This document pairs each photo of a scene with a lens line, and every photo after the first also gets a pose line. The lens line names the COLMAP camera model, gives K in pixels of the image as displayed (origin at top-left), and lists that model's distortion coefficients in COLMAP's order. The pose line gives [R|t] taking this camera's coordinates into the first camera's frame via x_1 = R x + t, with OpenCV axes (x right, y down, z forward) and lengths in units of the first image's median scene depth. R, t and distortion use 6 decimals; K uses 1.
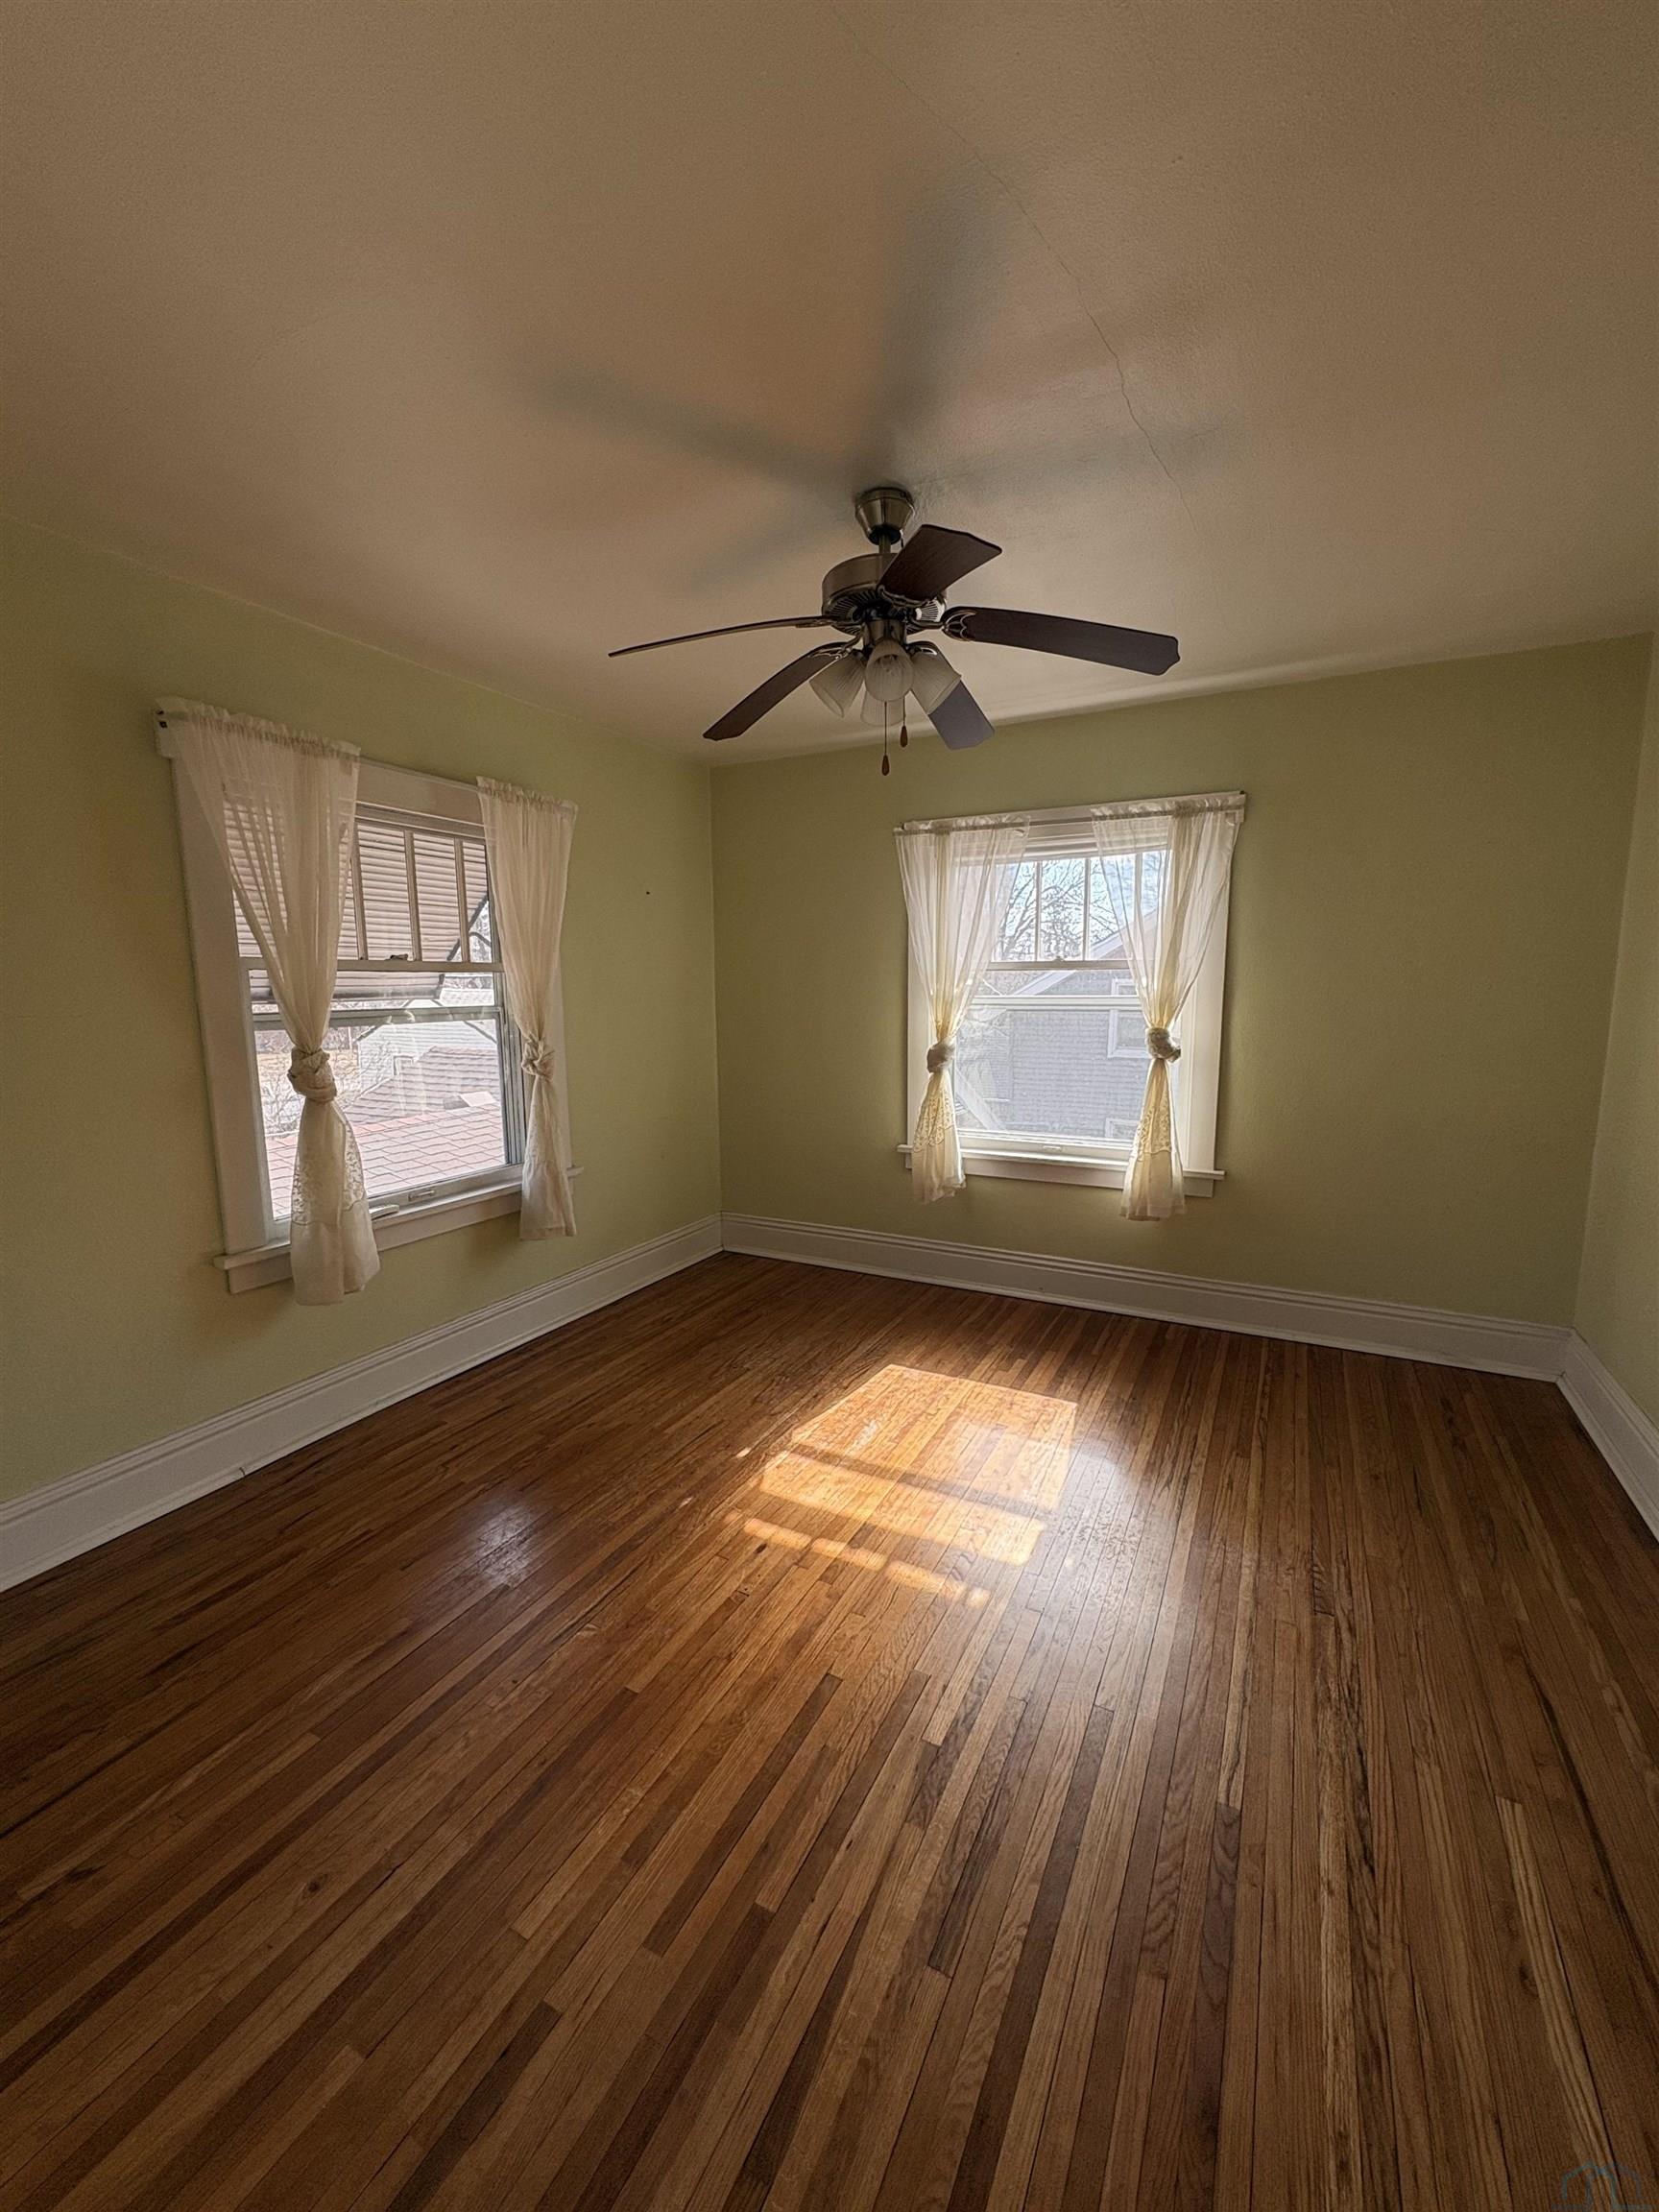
lens RADIAL K [[880.9, 0, 832.4], [0, 880.9, 1108.0], [0, 0, 1]] dist [0.001258, 0.000569]
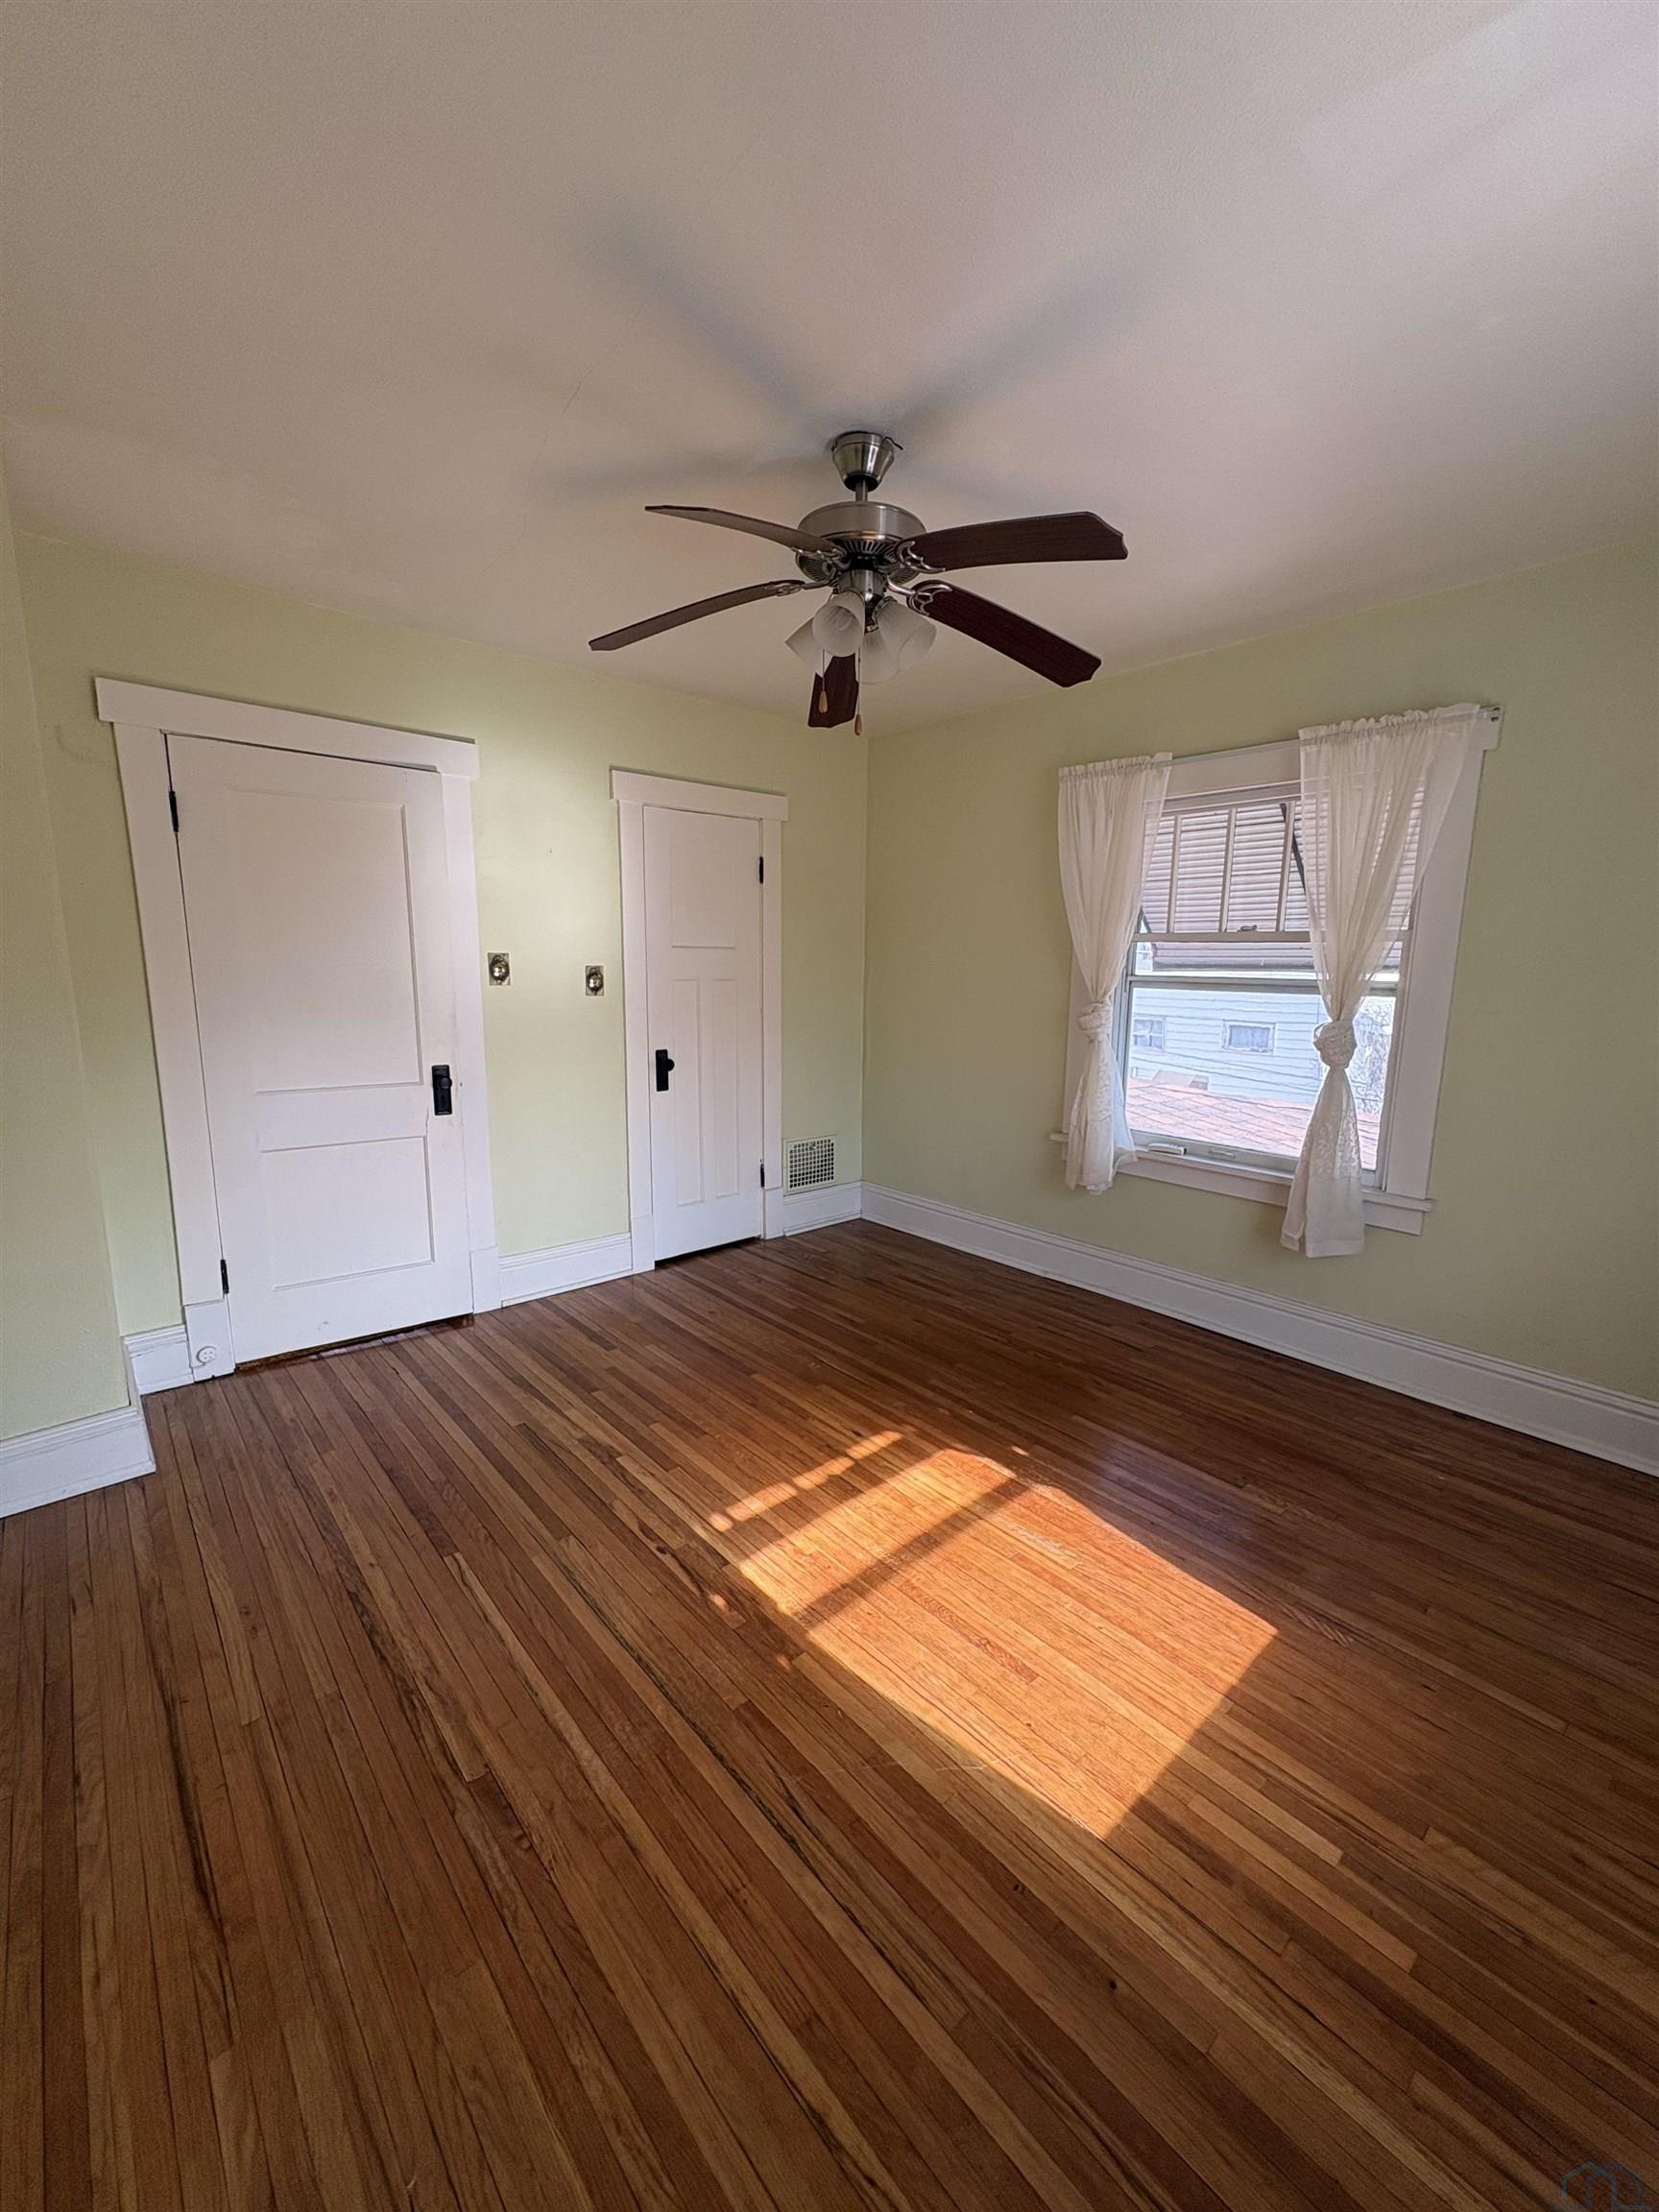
lens RADIAL K [[880.9, 0, 832.4], [0, 880.9, 1108.0], [0, 0, 1]] dist [0.001258, 0.000569]
pose [[-0.354100, 0.164427, -0.920639, 0.813595], [-0.138919, 0.964253, 0.225649, -0.156037], [0.924832, 0.207797, -0.318600, 1.082234]]
